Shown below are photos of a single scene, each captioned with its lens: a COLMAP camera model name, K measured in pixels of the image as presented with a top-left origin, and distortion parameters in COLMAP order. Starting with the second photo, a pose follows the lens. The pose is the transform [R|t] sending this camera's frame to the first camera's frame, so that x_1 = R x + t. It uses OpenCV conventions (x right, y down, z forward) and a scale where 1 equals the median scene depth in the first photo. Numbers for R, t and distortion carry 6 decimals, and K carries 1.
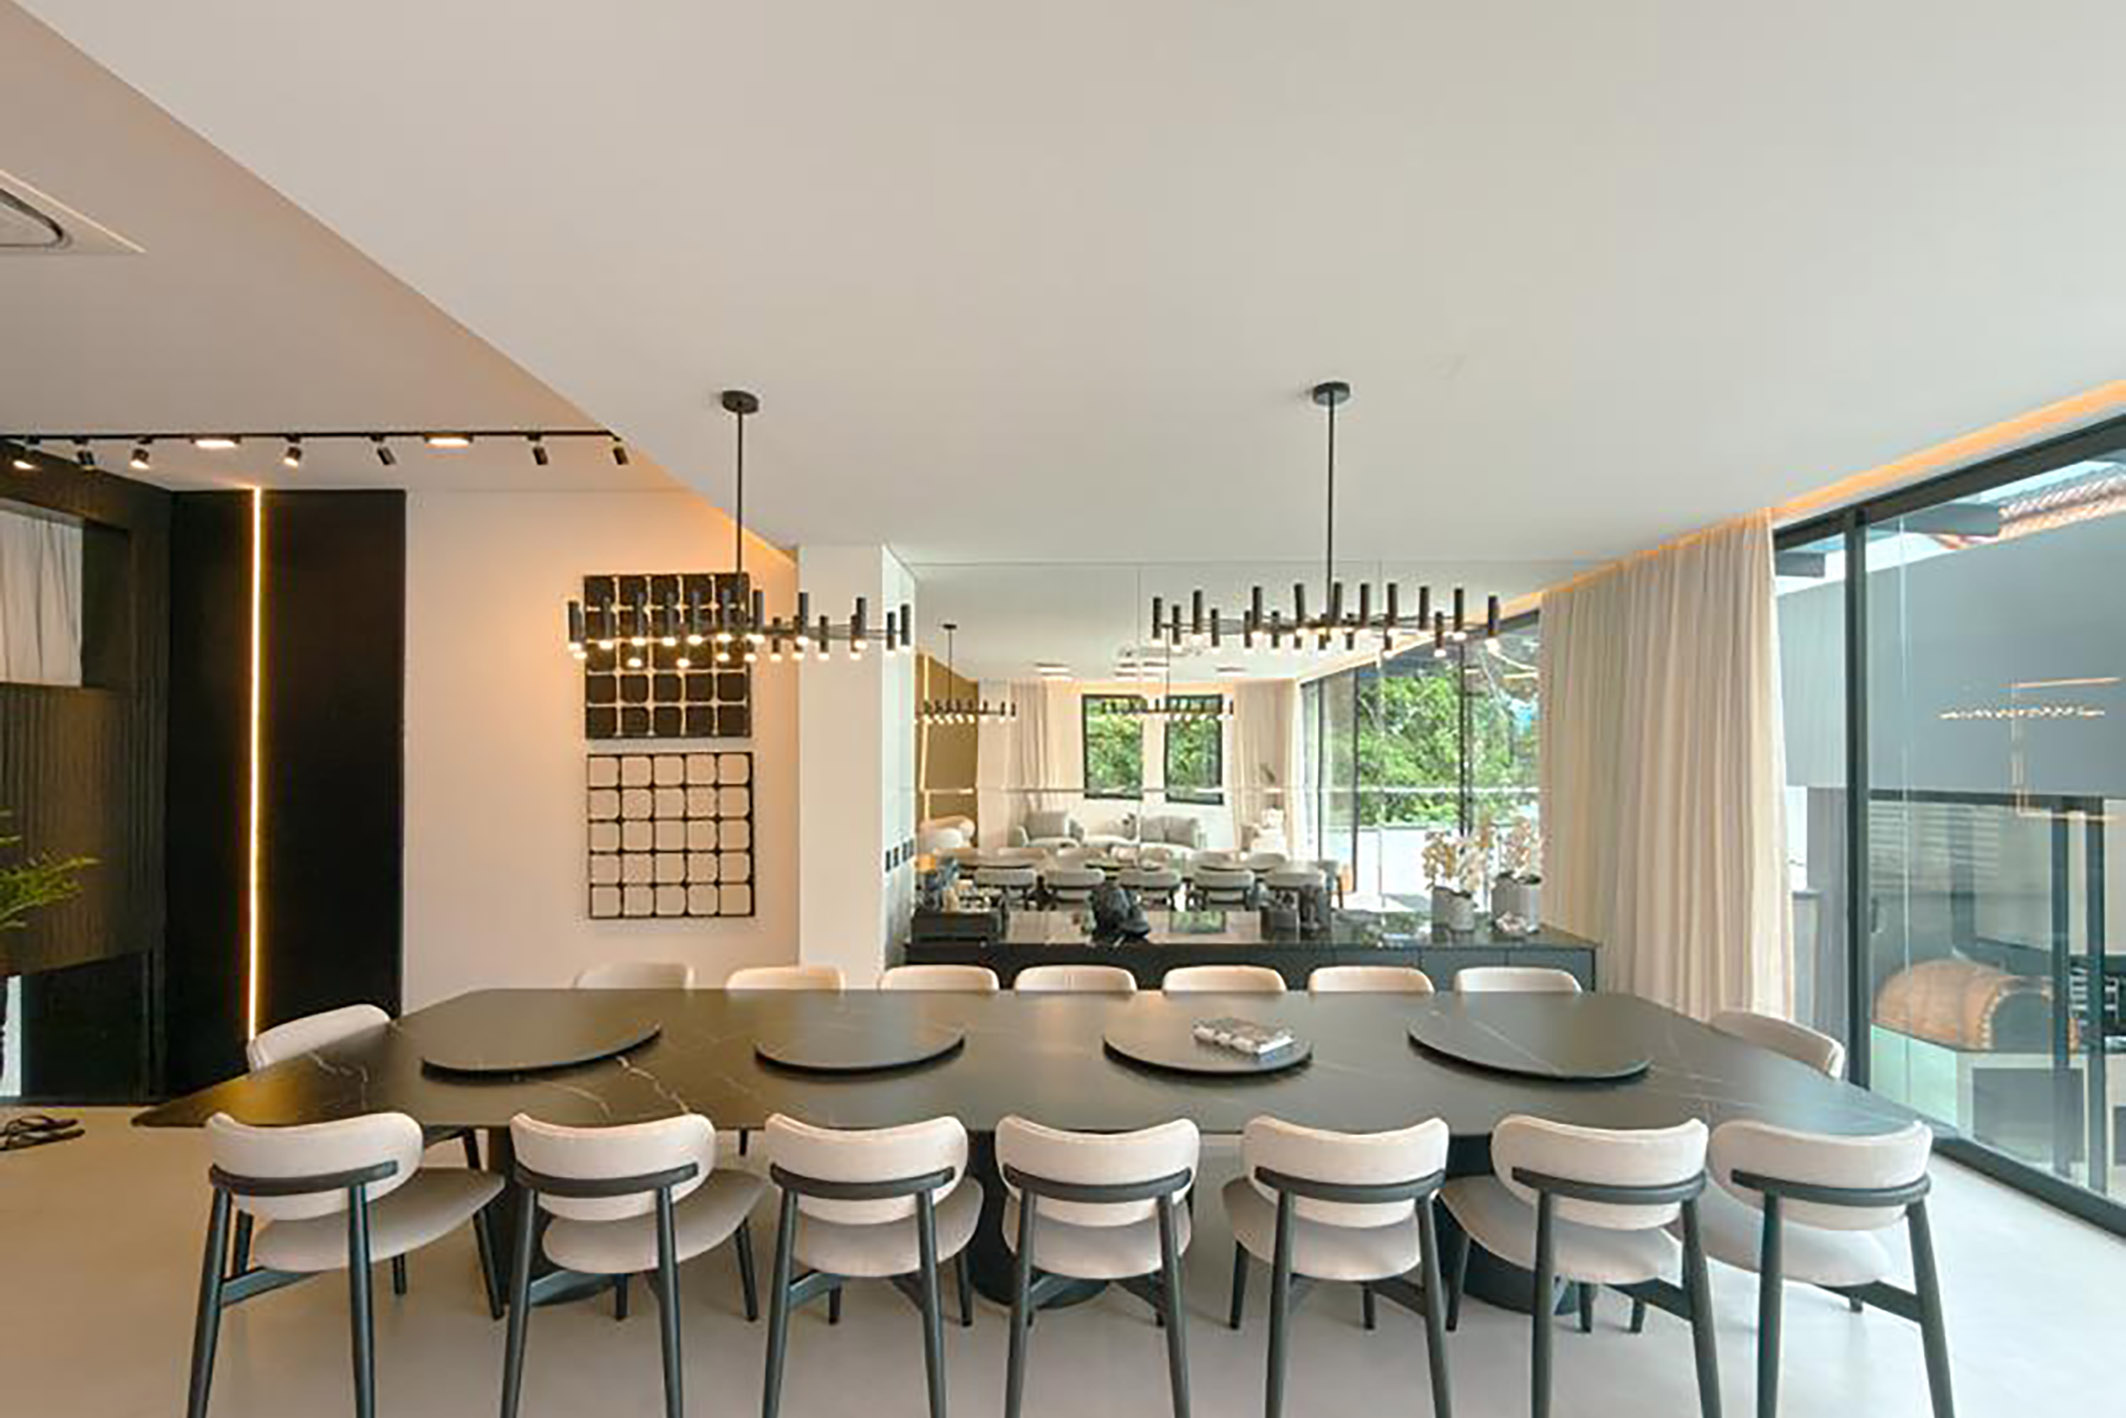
lens RADIAL K [[849.7, 0, 1056.2], [0, 849.7, 713.1], [0, 0, 1]] dist [-0.000080, -0.000483]
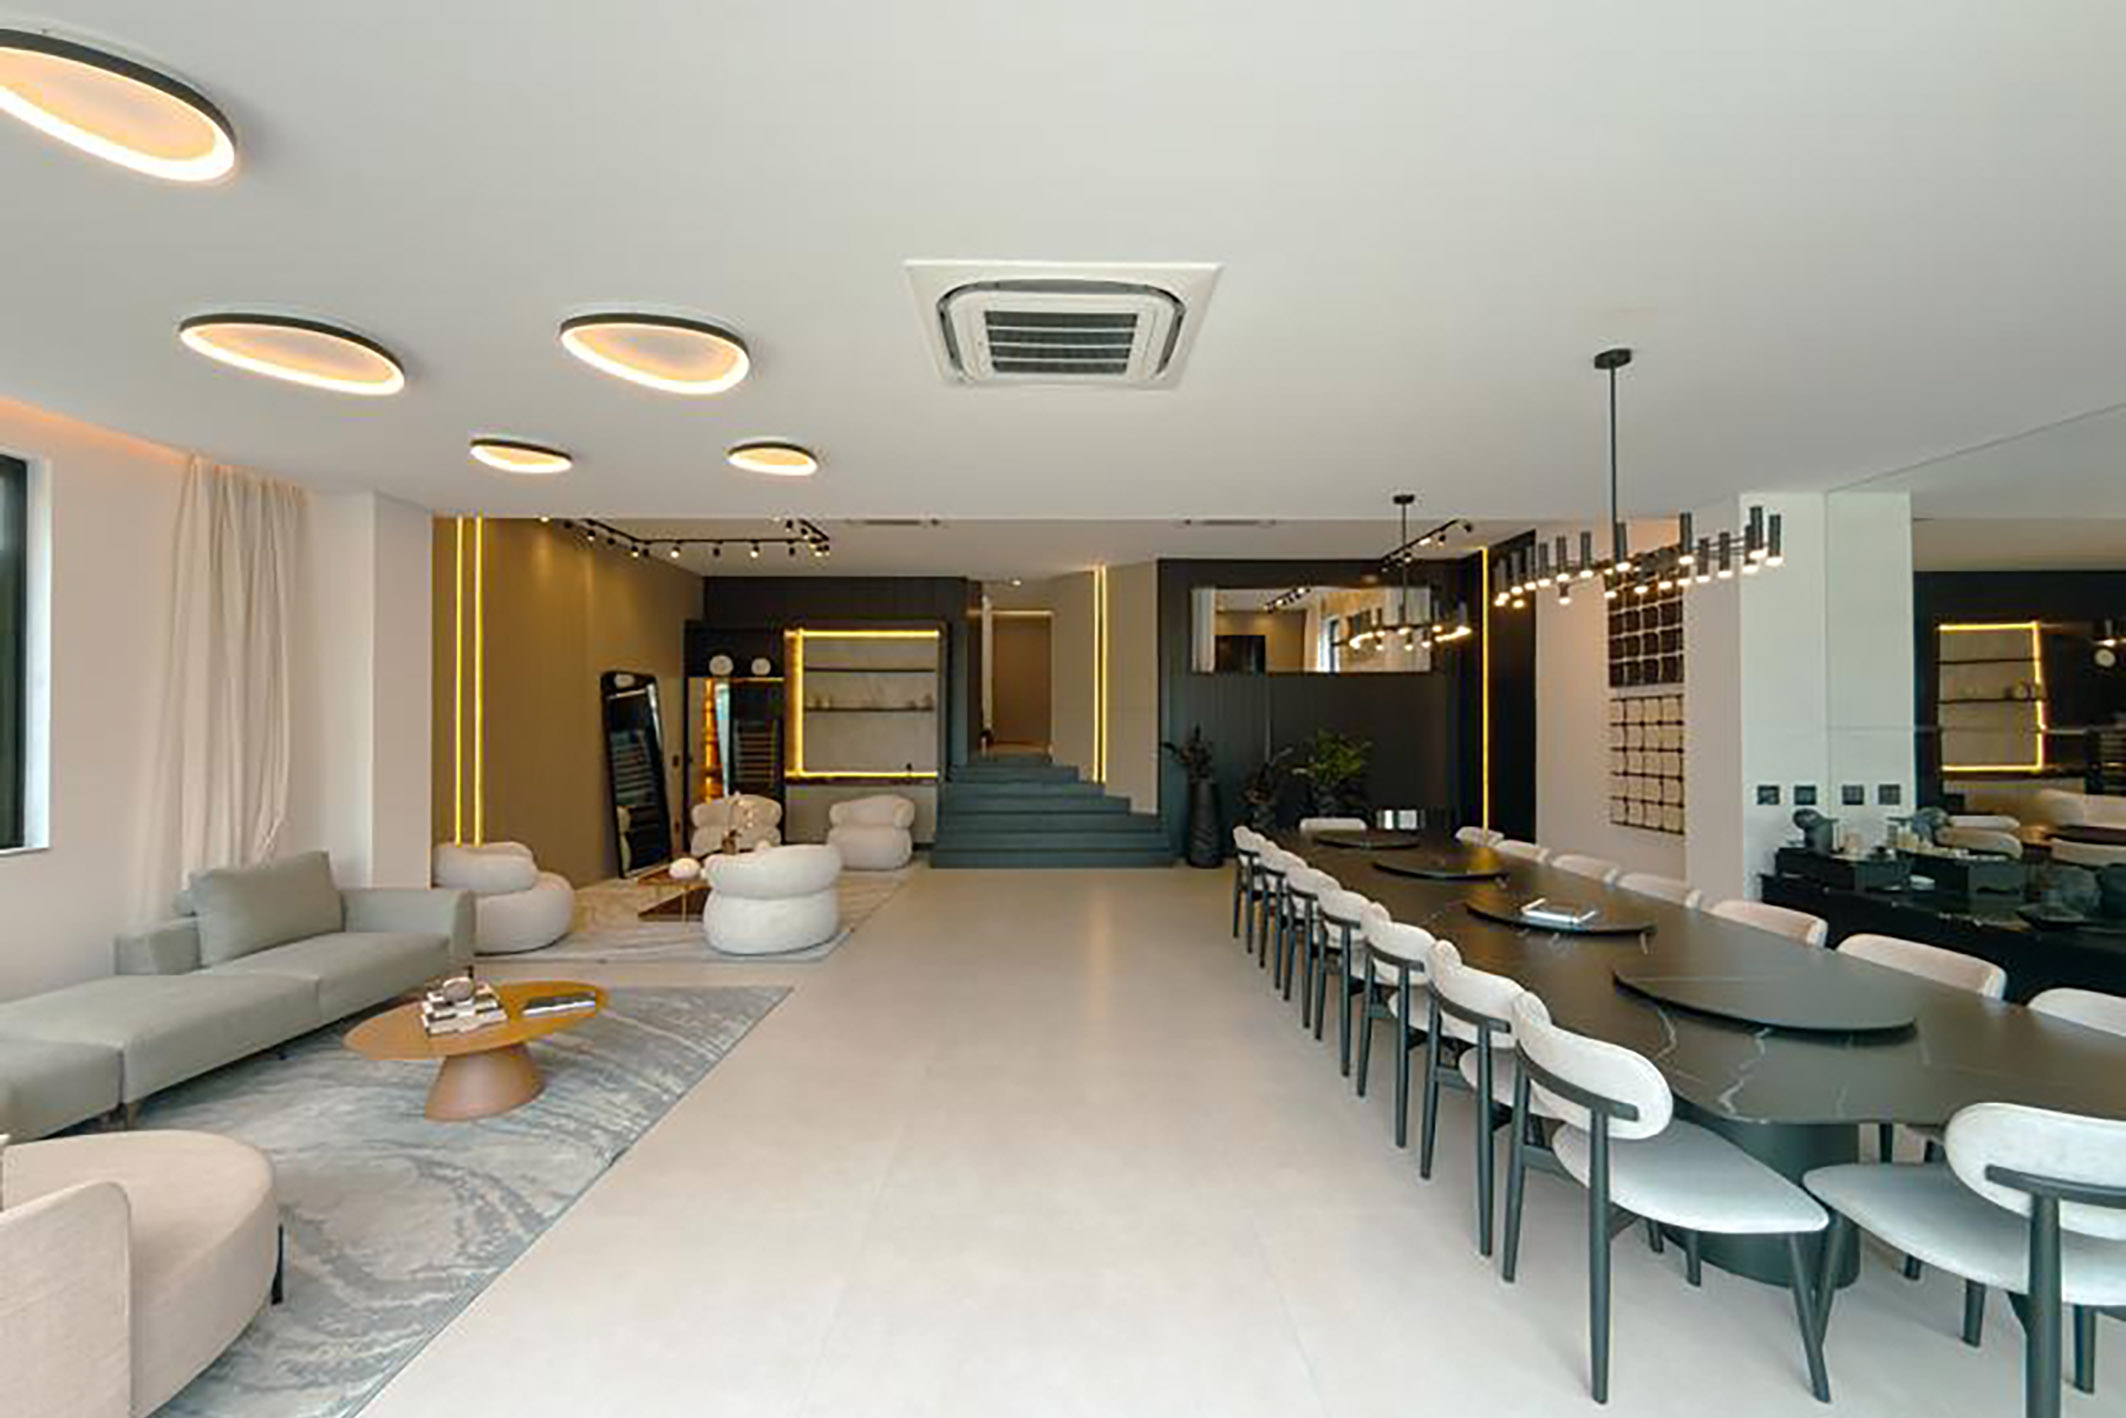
lens RADIAL K [[849.7, 0, 1056.2], [0, 849.7, 713.1], [0, 0, 1]] dist [-0.000080, -0.000483]
pose [[-0.030848, 0.003909, -0.999516, 0.808635], [0.045024, 0.998983, 0.002518, 0.029102], [0.998510, -0.044924, -0.030992, 0.176345]]
